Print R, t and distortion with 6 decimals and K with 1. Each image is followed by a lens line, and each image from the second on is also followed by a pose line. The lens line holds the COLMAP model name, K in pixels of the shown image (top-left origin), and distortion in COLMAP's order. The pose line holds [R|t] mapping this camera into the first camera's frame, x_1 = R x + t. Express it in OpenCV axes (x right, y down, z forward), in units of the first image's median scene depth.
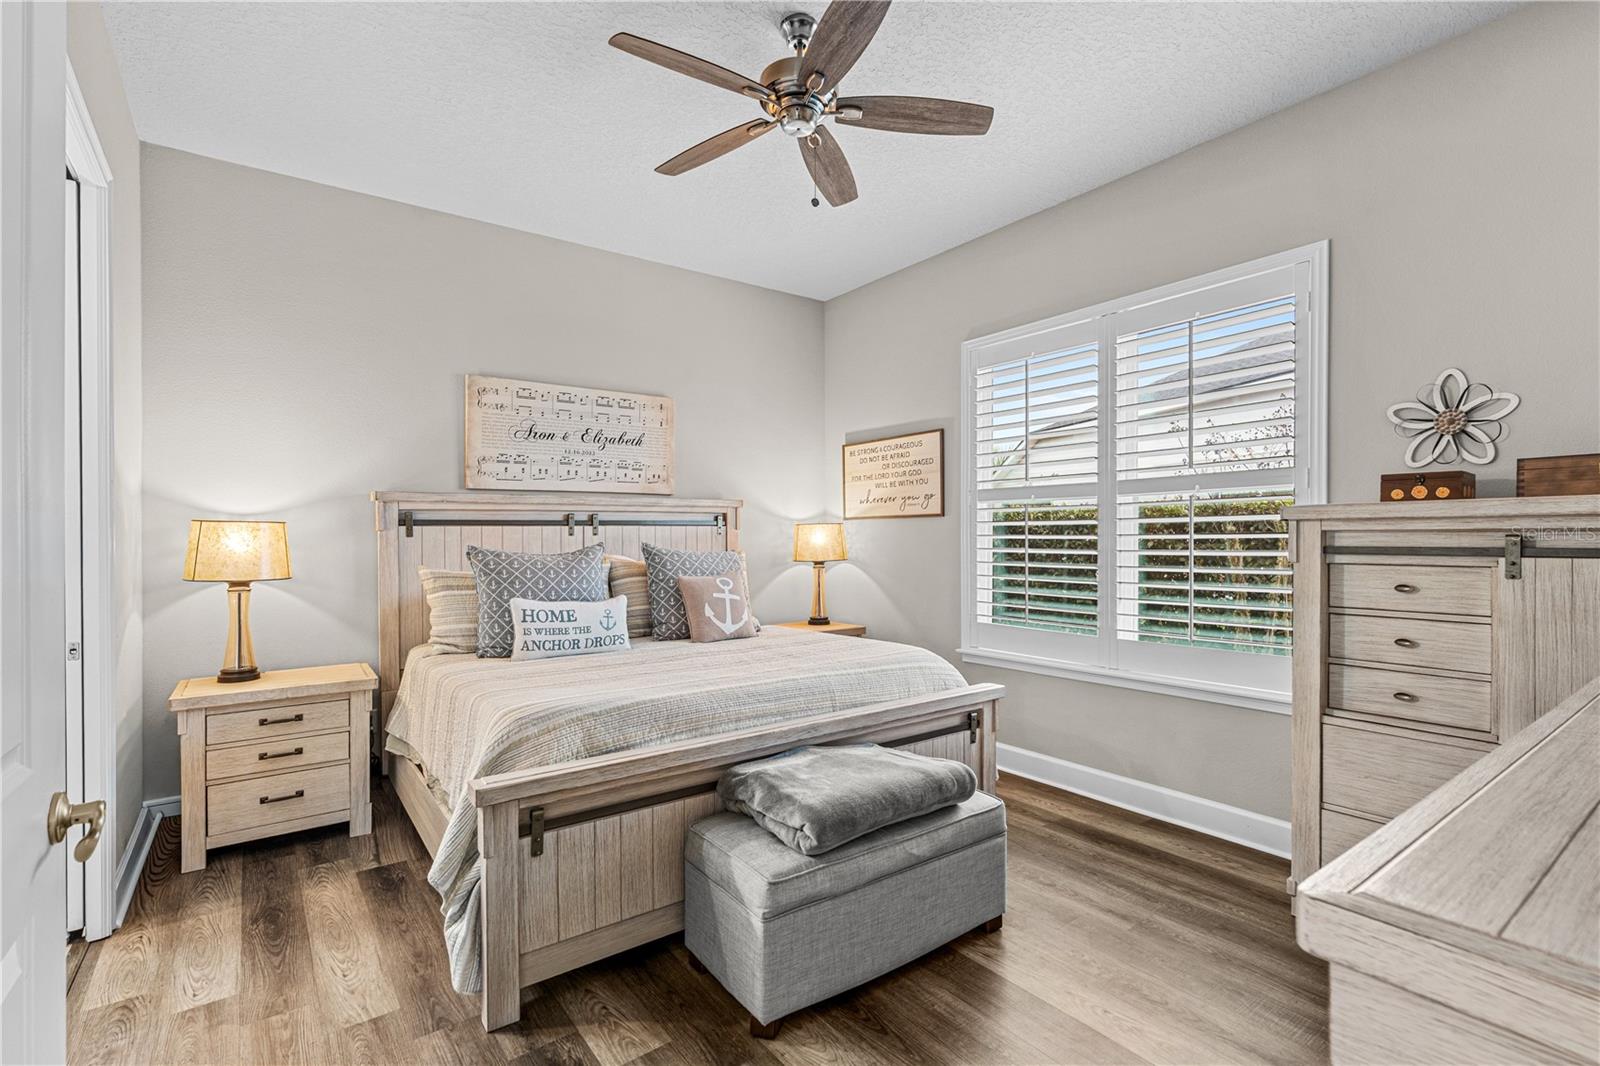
lens RADIAL K [[732.5, 0, 810.7], [0, 732.5, 539.1], [0, 0, 1]] dist [-0.007973, 0.001630]
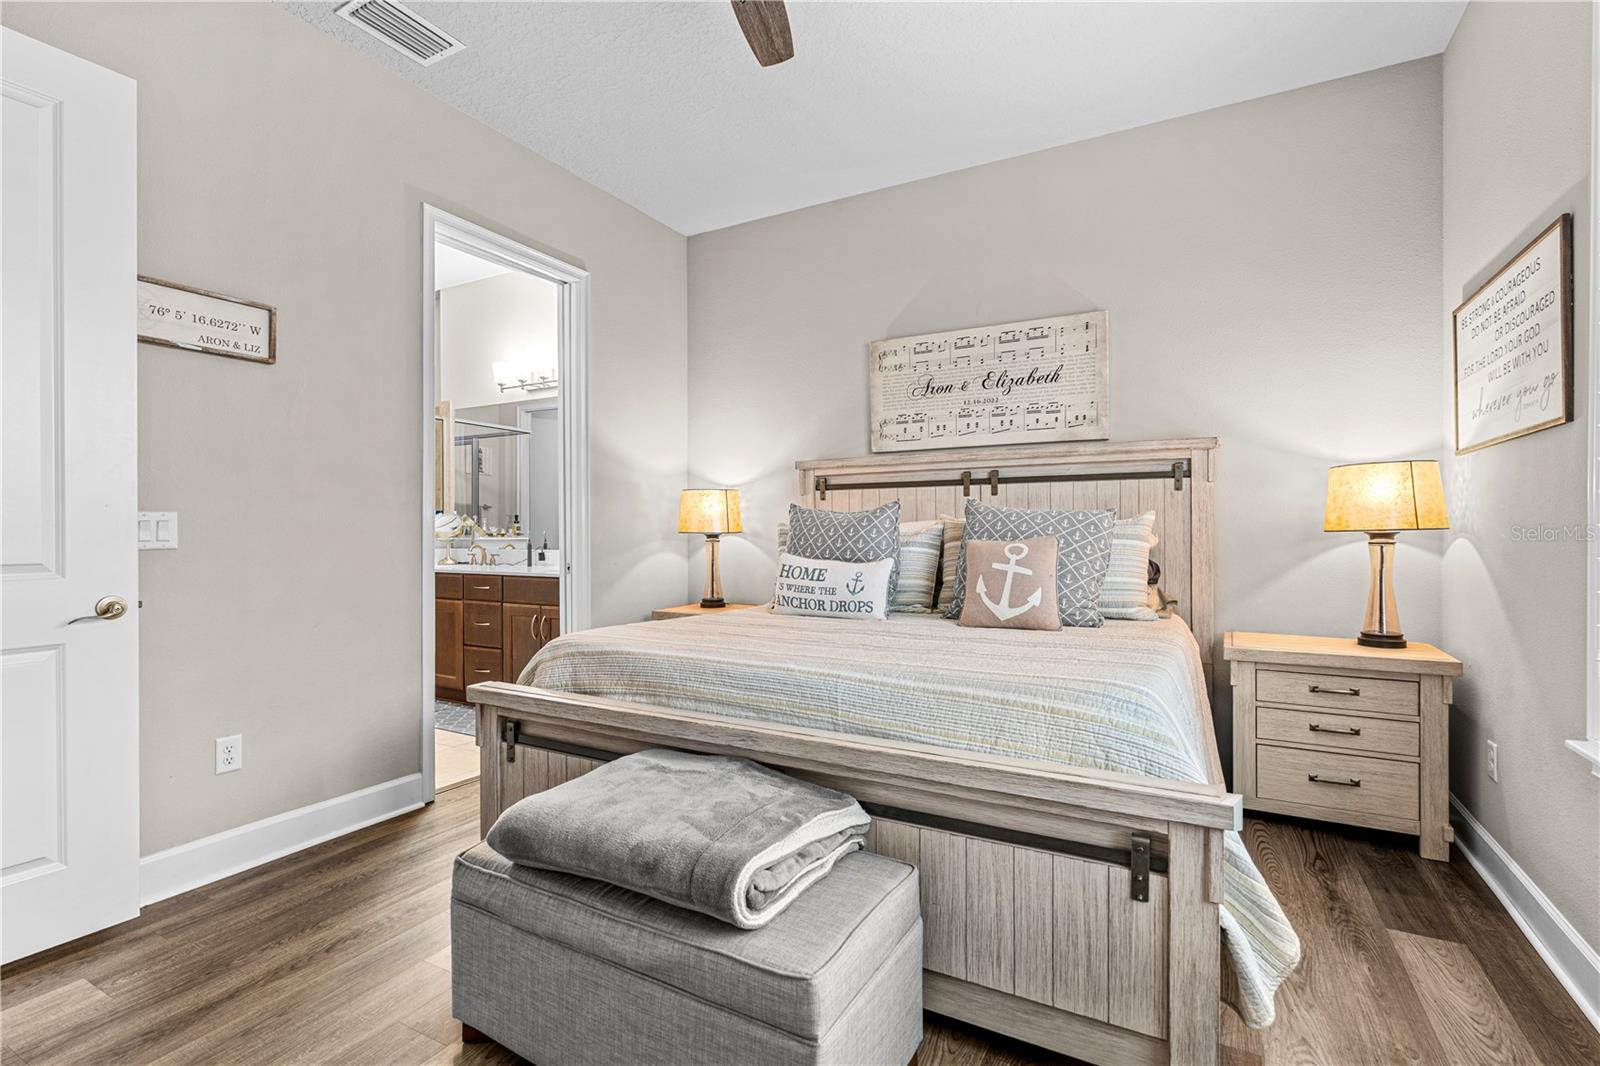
lens RADIAL K [[732.5, 0, 805.1], [0, 732.5, 526.7], [0, 0, 1]] dist [-0.007973, 0.001630]
pose [[0.412767, 0.002094, -0.910834, 0.459778], [-0.001876, 0.999997, 0.001449, 0.035821], [0.910835, 0.001111, 0.412769, 0.515177]]
